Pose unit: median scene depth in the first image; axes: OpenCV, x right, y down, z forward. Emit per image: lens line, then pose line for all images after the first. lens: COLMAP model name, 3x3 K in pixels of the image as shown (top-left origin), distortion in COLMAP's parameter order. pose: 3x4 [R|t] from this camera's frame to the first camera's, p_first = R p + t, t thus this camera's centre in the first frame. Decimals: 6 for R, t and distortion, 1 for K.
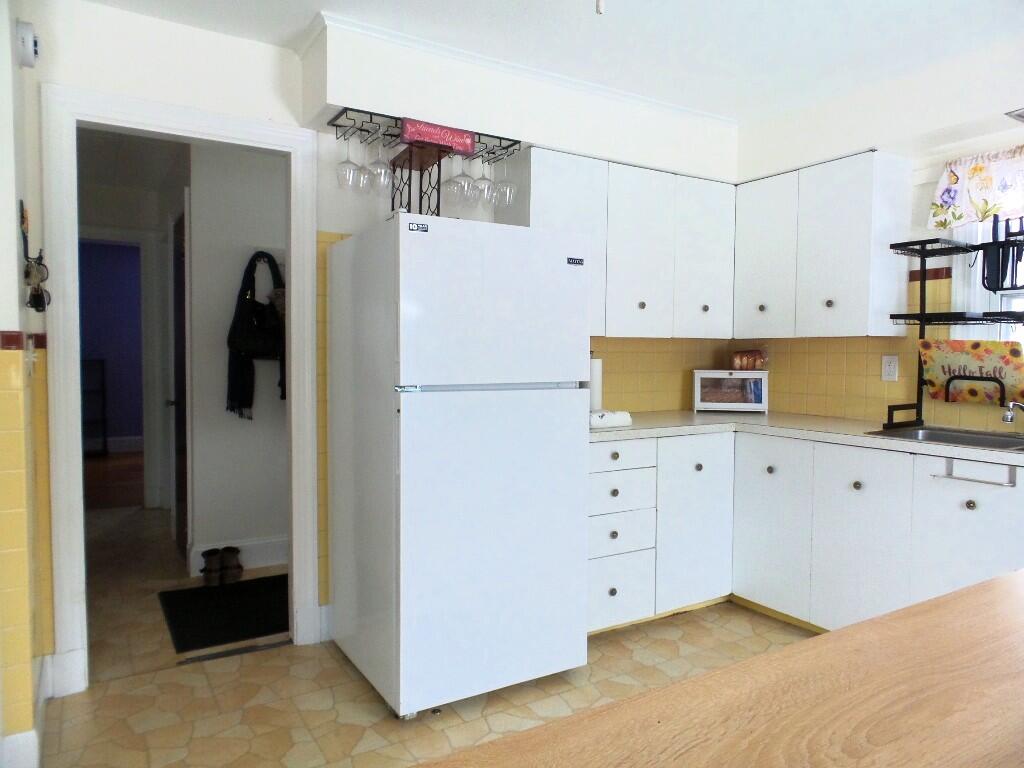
lens RADIAL K [[704.5, 0, 512.0], [0, 704.5, 384.0], [0, 0, 1]] dist [-0.005700, -0.002856]
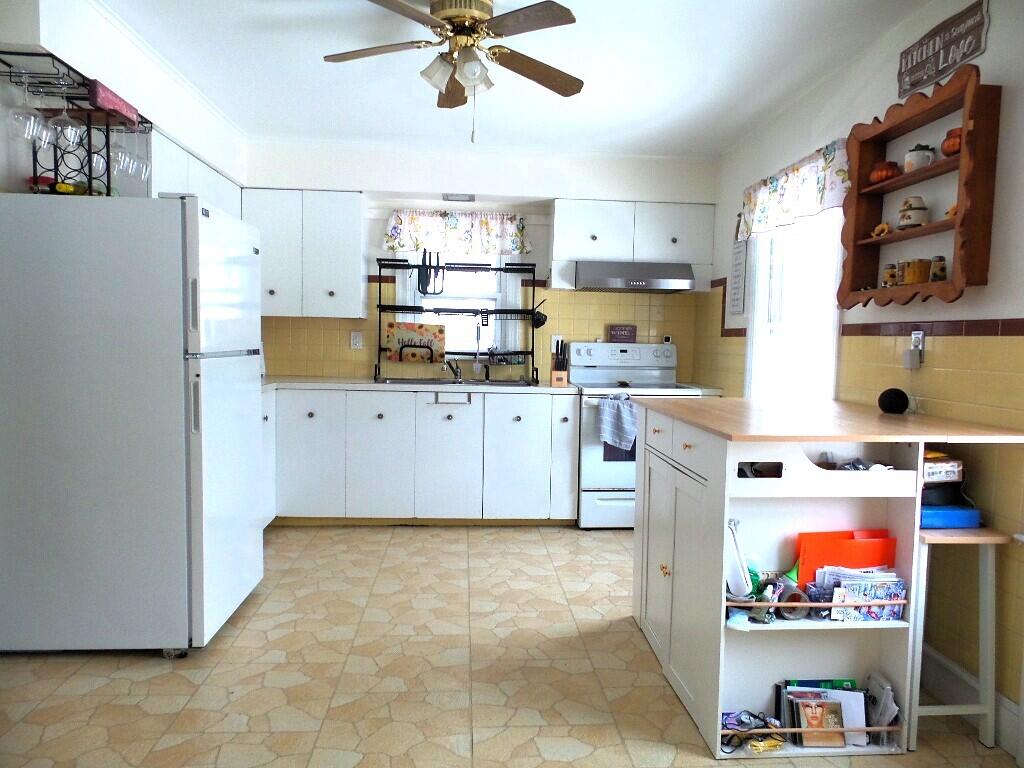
lens RADIAL K [[699.3, 0, 511.8], [0, 699.3, 390.9], [0, 0, 1]] dist [-0.004347, -0.002137]
pose [[0.464888, -0.061077, 0.883260, -0.669065], [0.019425, 0.998081, 0.058793, 0.003815], [-0.885157, -0.010175, 0.465182, 0.032987]]
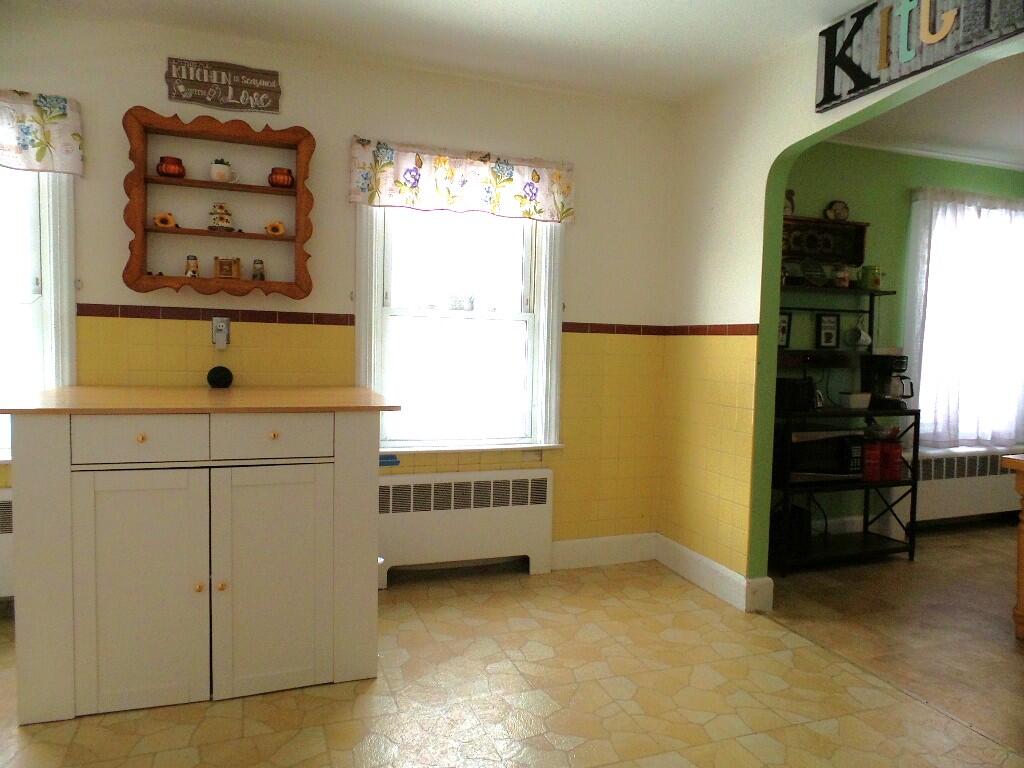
lens RADIAL K [[727.3, 0, 543.8], [0, 727.3, 383.9], [0, 0, 1]] dist [0.000014, -0.000410]
pose [[-0.983961, -0.034295, 0.175054, -0.335172], [-0.018508, 0.995676, 0.091031, -0.017231], [-0.177419, 0.086331, -0.980341, 0.914626]]
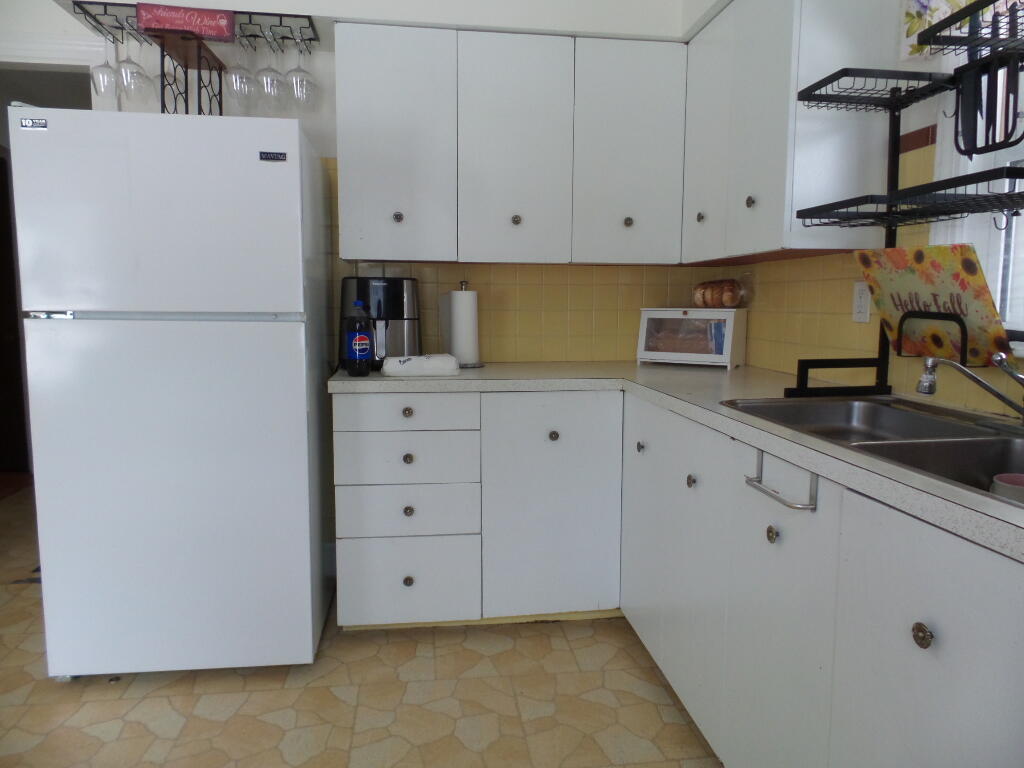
lens RADIAL K [[709.6, 0, 512.0], [0, 709.6, 384.0], [0, 0, 1]] dist [-0.001125, -0.003840]
pose [[0.915098, 0.047024, -0.400480, 0.556796], [-0.020035, 0.997252, 0.071316, 0.012581], [0.402733, -0.057238, 0.913526, 0.321516]]
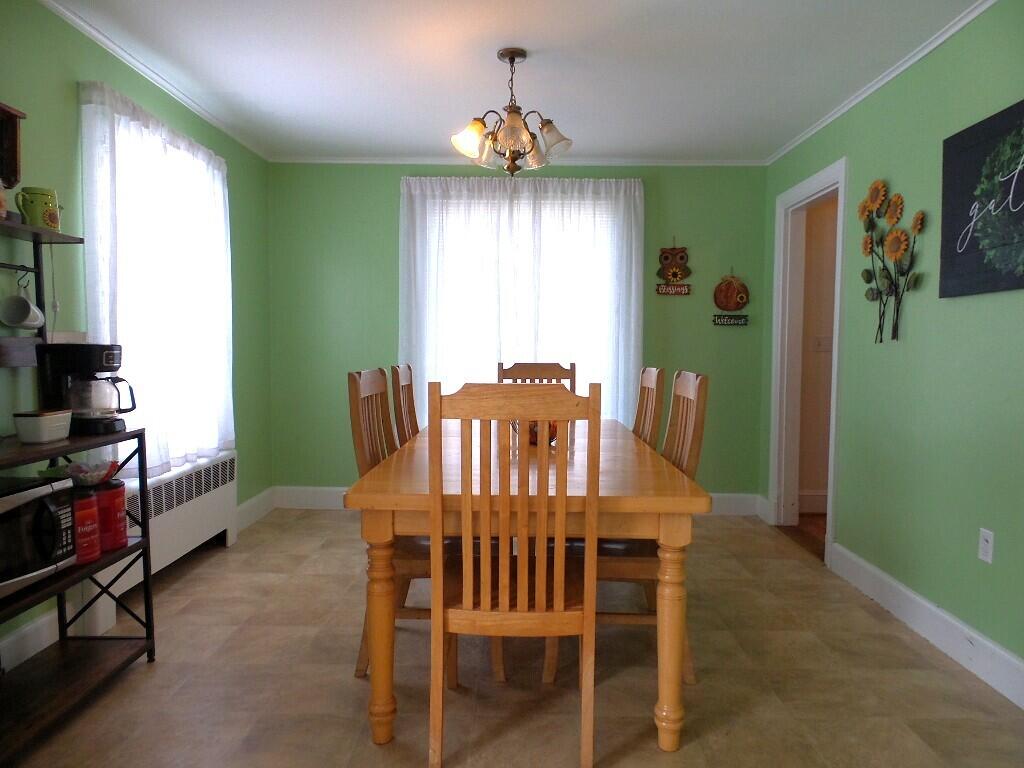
lens RADIAL K [[699.3, 0, 511.8], [0, 699.3, 390.9], [0, 0, 1]] dist [-0.004347, -0.002137]
pose [[-0.537082, 0.040632, -0.842551, -0.322886], [-0.045197, 0.996018, 0.076843, 0.011613], [0.842318, 0.079352, -0.533107, 0.292981]]
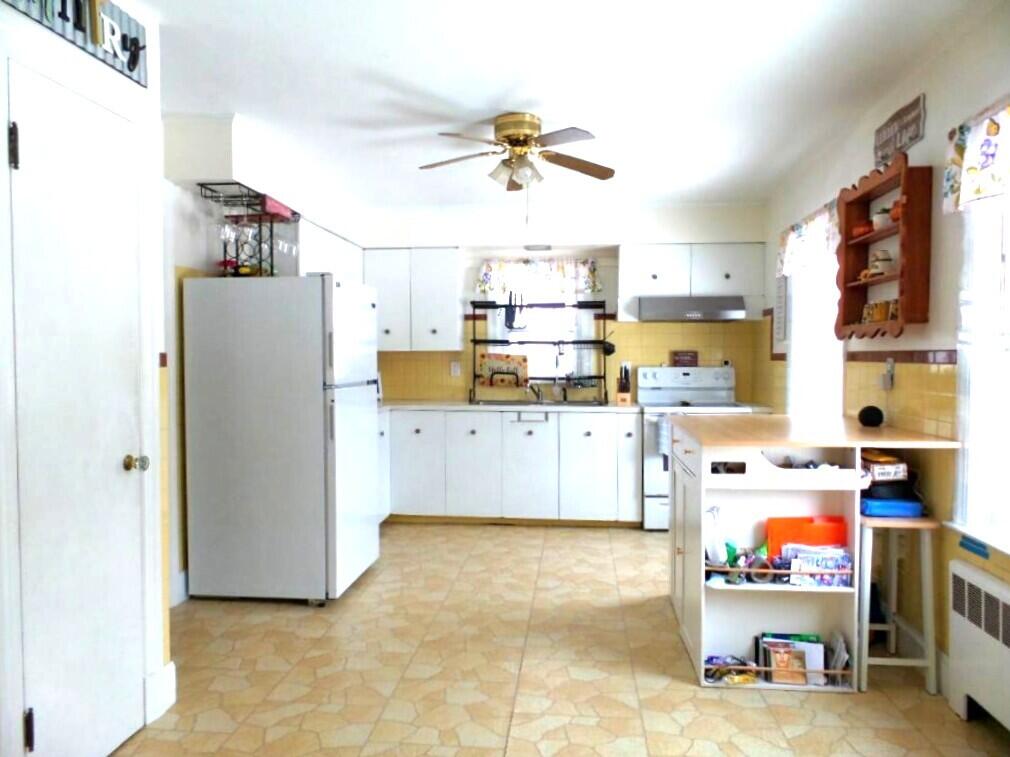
lens RADIAL K [[697.4, 0, 503.9], [0, 697.4, 385.6], [0, 0, 1]] dist [-0.009936, -0.004808]
pose [[0.610574, -0.036606, 0.791113, -0.845143], [0.036644, 0.999167, 0.017952, -0.008410], [-0.791111, 0.018028, 0.611406, -0.178660]]
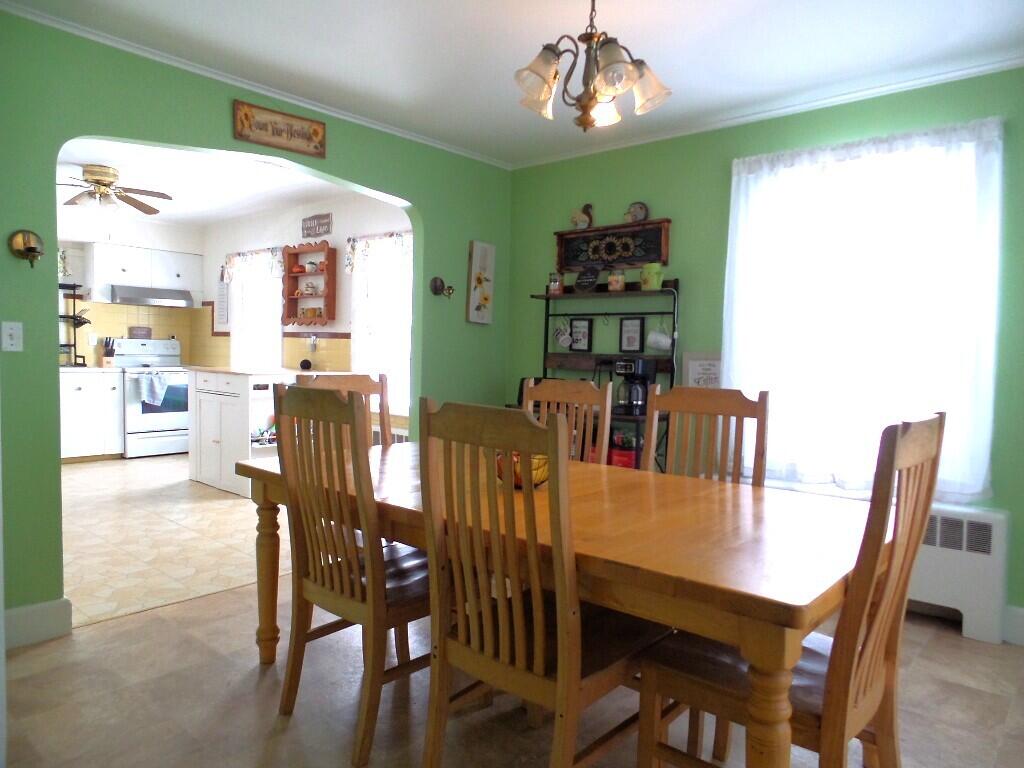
lens RADIAL K [[694.6, 0, 515.1], [0, 694.6, 390.3], [0, 0, 1]] dist [-0.016560, -0.000581]
pose [[-0.299886, -0.069601, 0.951433, -1.836049], [0.010623, 0.997029, 0.076285, 0.001341], [-0.953916, 0.032984, -0.298255, 0.040809]]
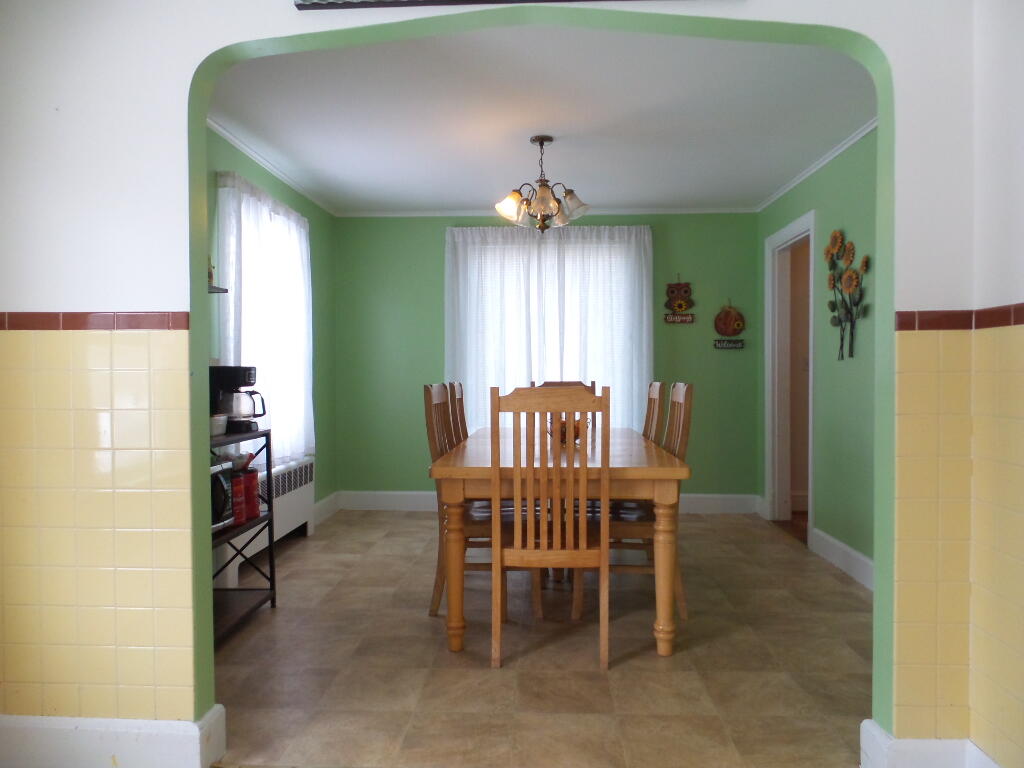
lens RADIAL K [[694.6, 0, 515.1], [0, 694.6, 390.3], [0, 0, 1]] dist [-0.016560, -0.000581]
pose [[-0.562158, 0.012056, -0.826942, -0.100064], [-0.033272, 0.998755, 0.037179, 0.023696], [0.826360, 0.048414, -0.561057, 0.418508]]
